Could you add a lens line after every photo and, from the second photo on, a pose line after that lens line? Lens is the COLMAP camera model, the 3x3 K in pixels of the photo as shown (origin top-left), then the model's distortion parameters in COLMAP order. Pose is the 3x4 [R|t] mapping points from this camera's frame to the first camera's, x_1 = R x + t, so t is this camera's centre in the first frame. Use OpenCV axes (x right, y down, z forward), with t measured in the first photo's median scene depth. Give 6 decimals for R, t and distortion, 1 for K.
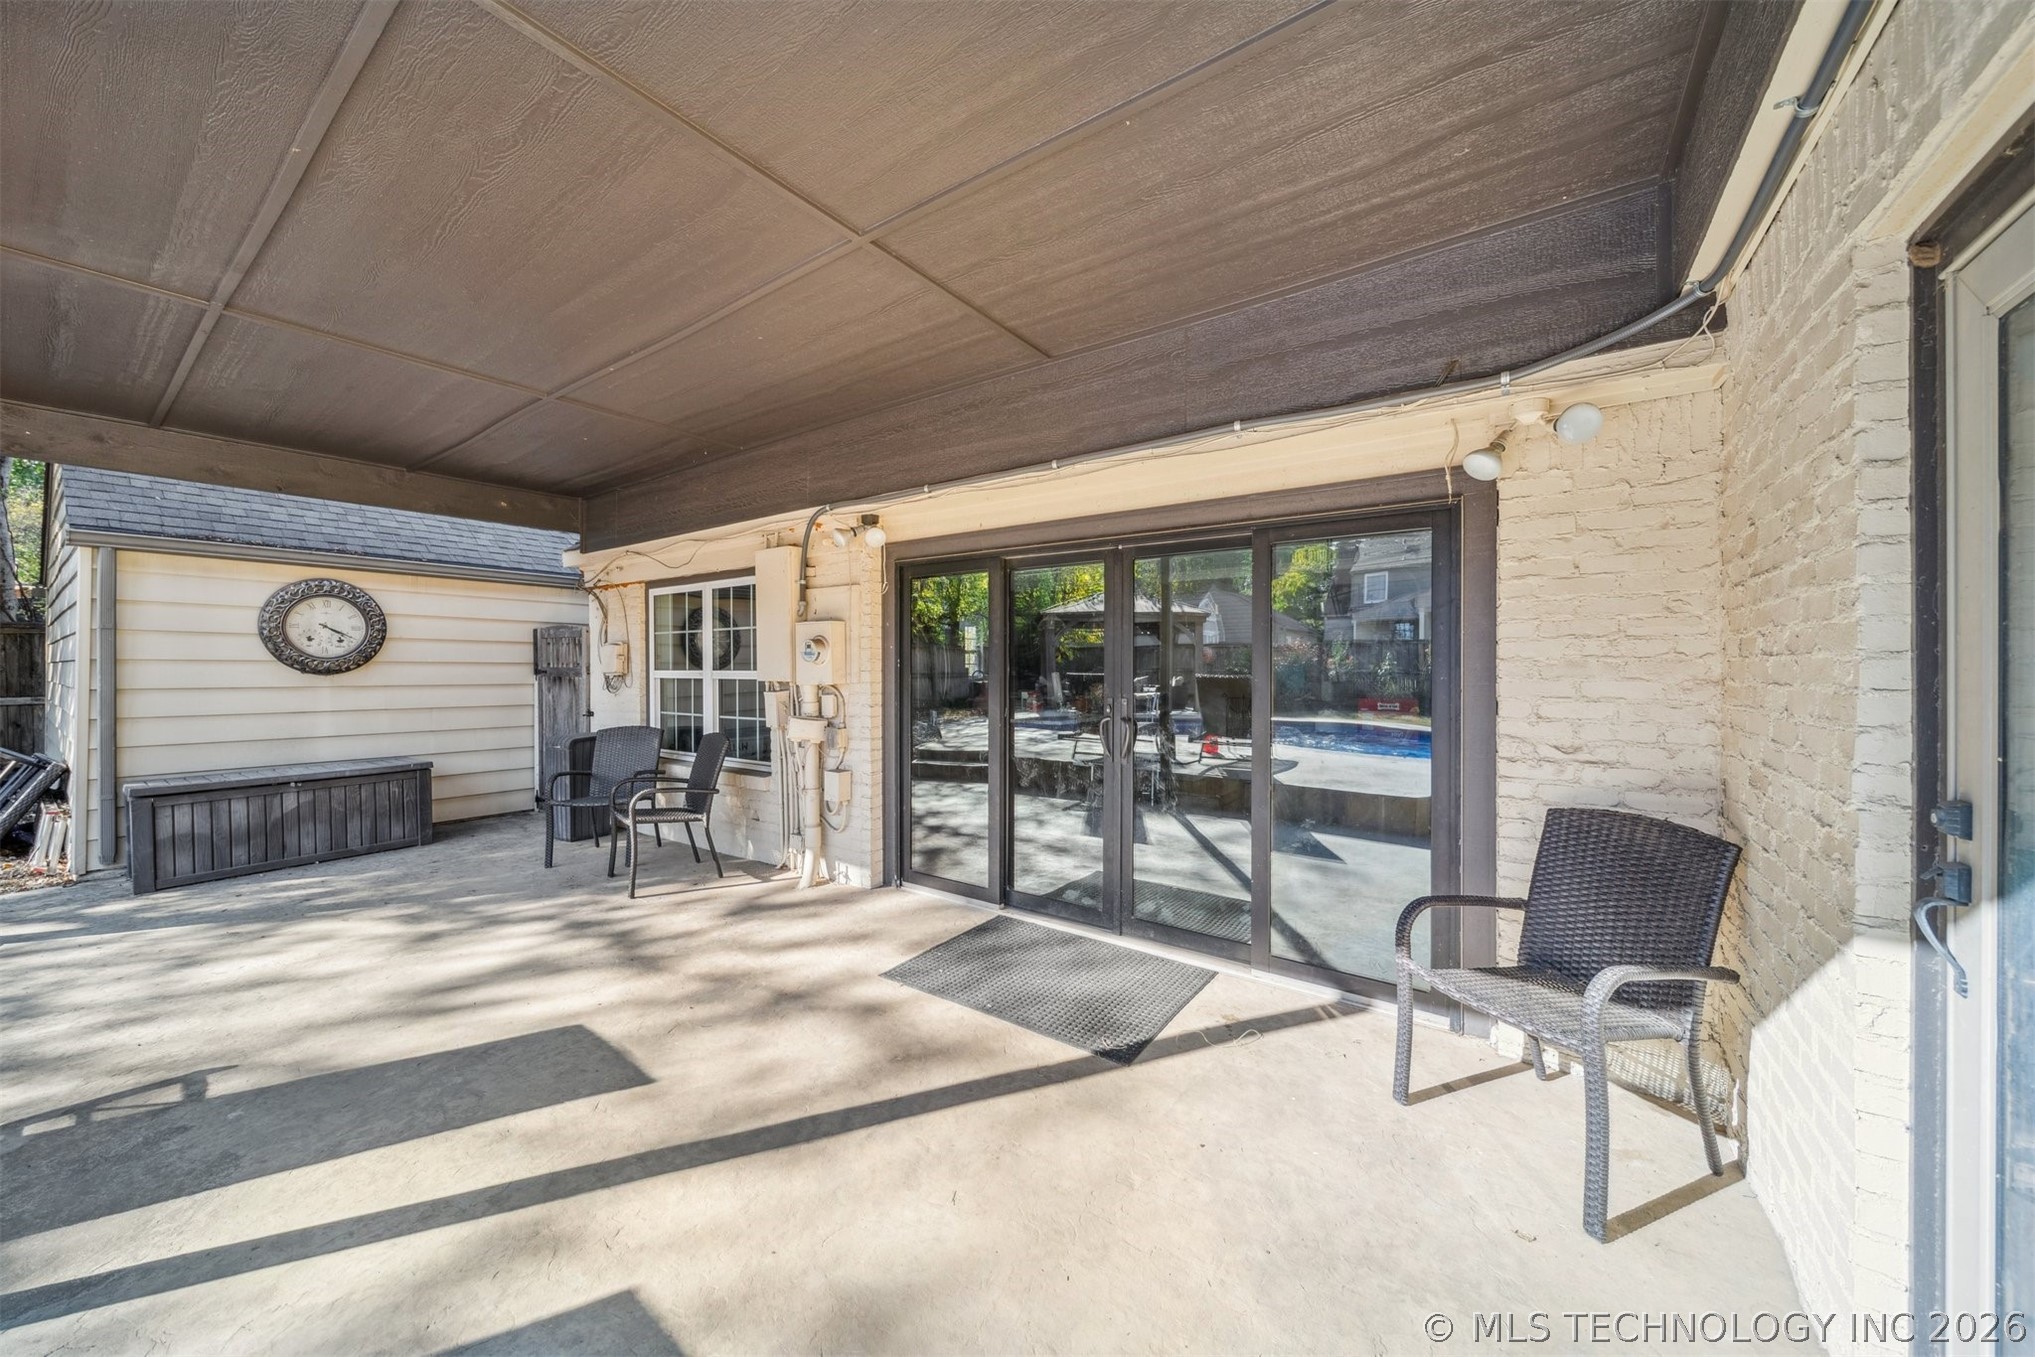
lens RADIAL K [[701.1, 0, 1013.0], [0, 701.1, 669.0], [0, 0, 1]] dist [0.001715, 0.000124]
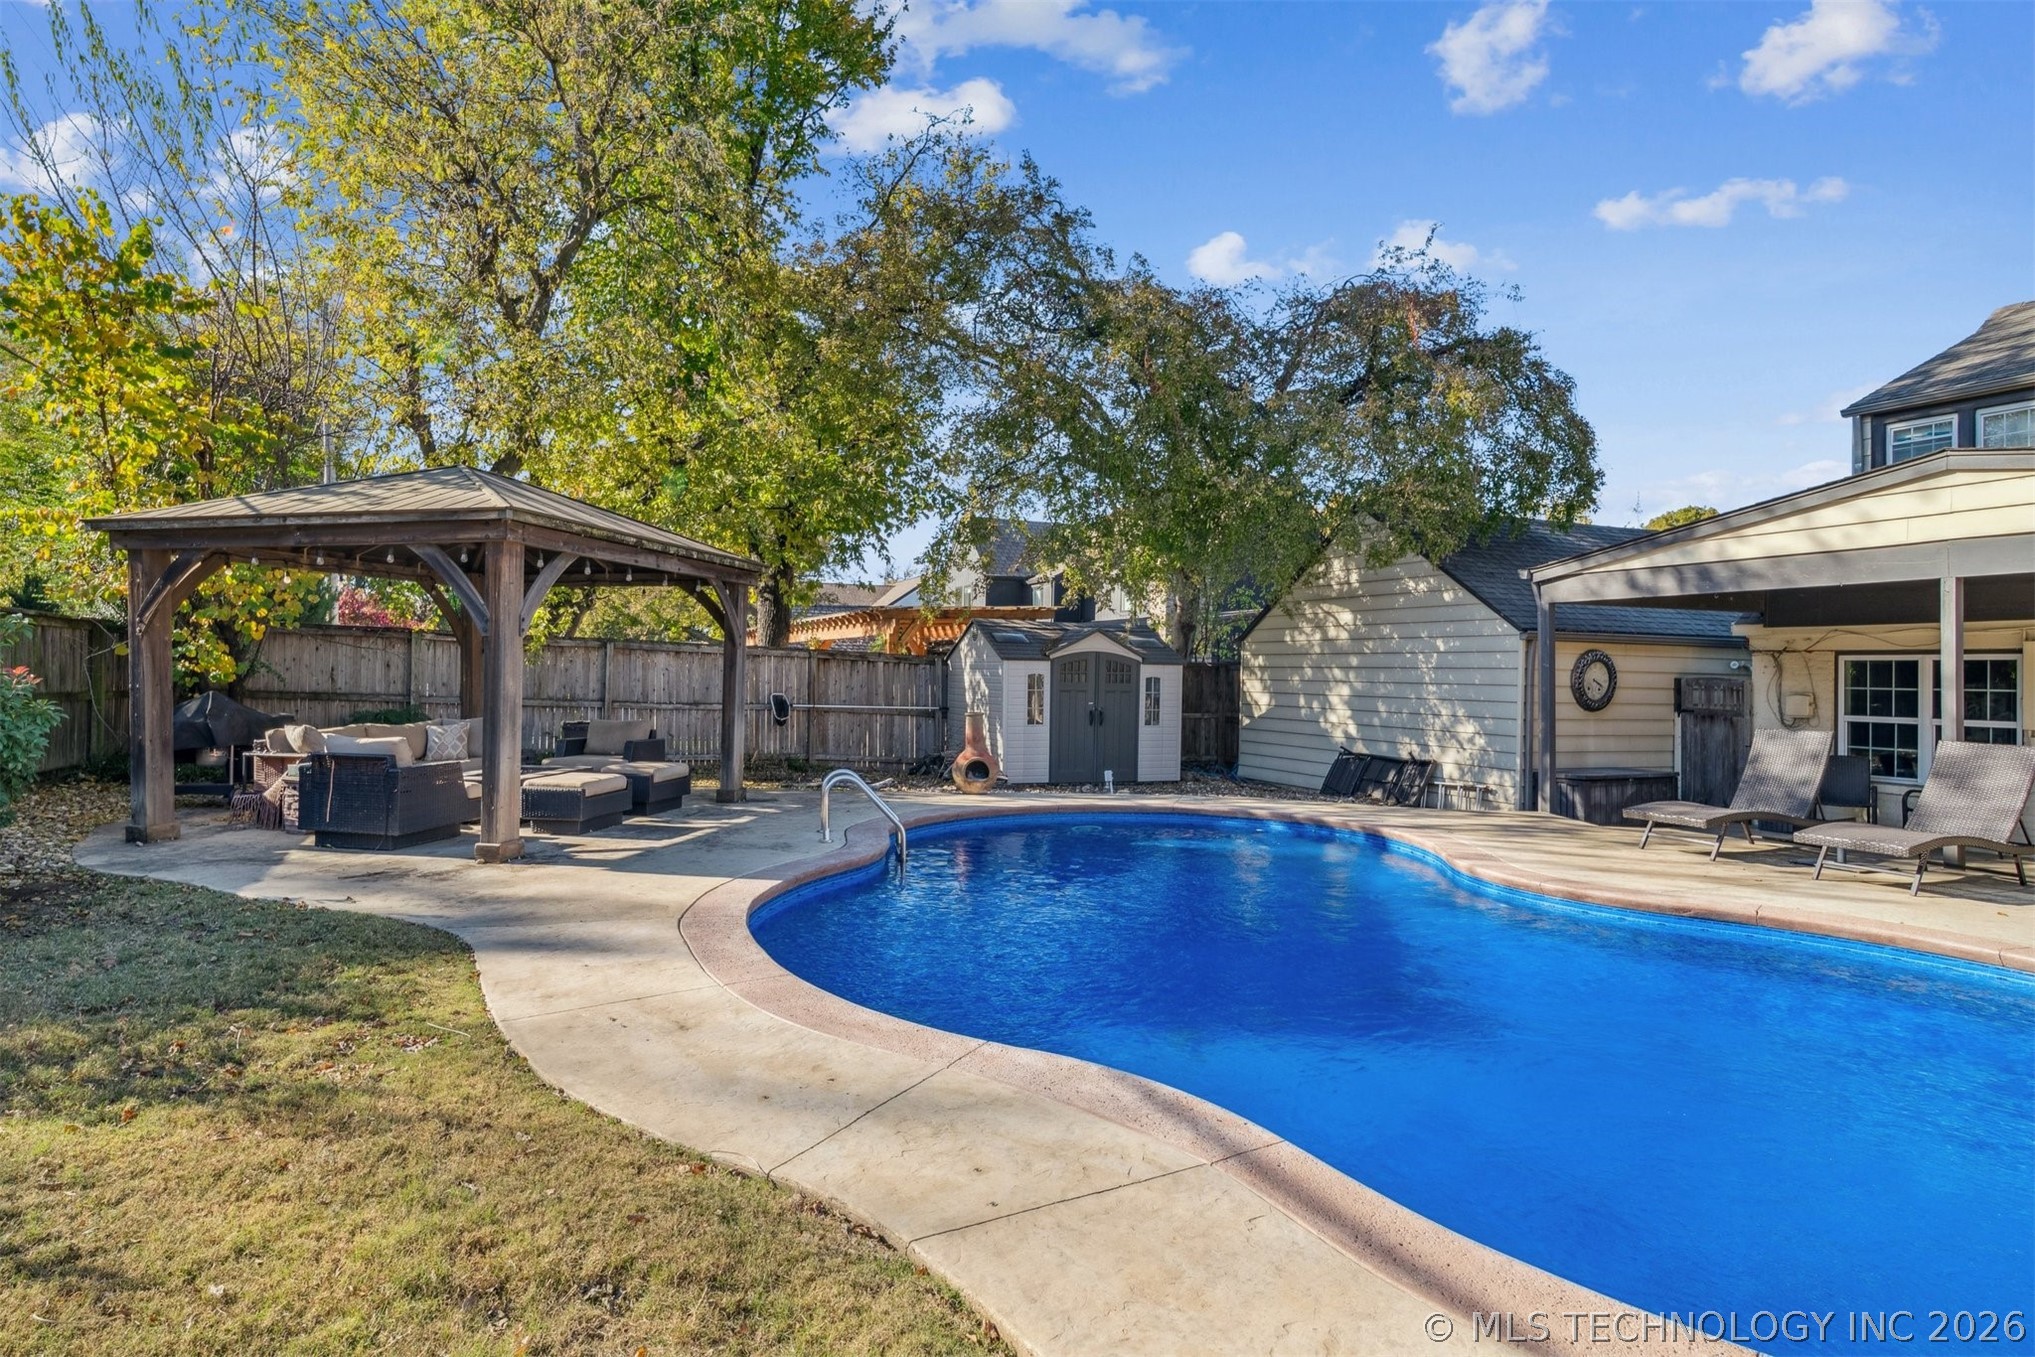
lens RADIAL K [[701.1, 0, 1013.0], [0, 701.1, 669.0], [0, 0, 1]] dist [0.001715, 0.000124]
pose [[0.939385, 0.021377, -0.342197, -1.581547], [-0.021325, 0.999765, 0.003914, -0.060887], [0.342200, 0.003621, 0.939620, -0.841038]]
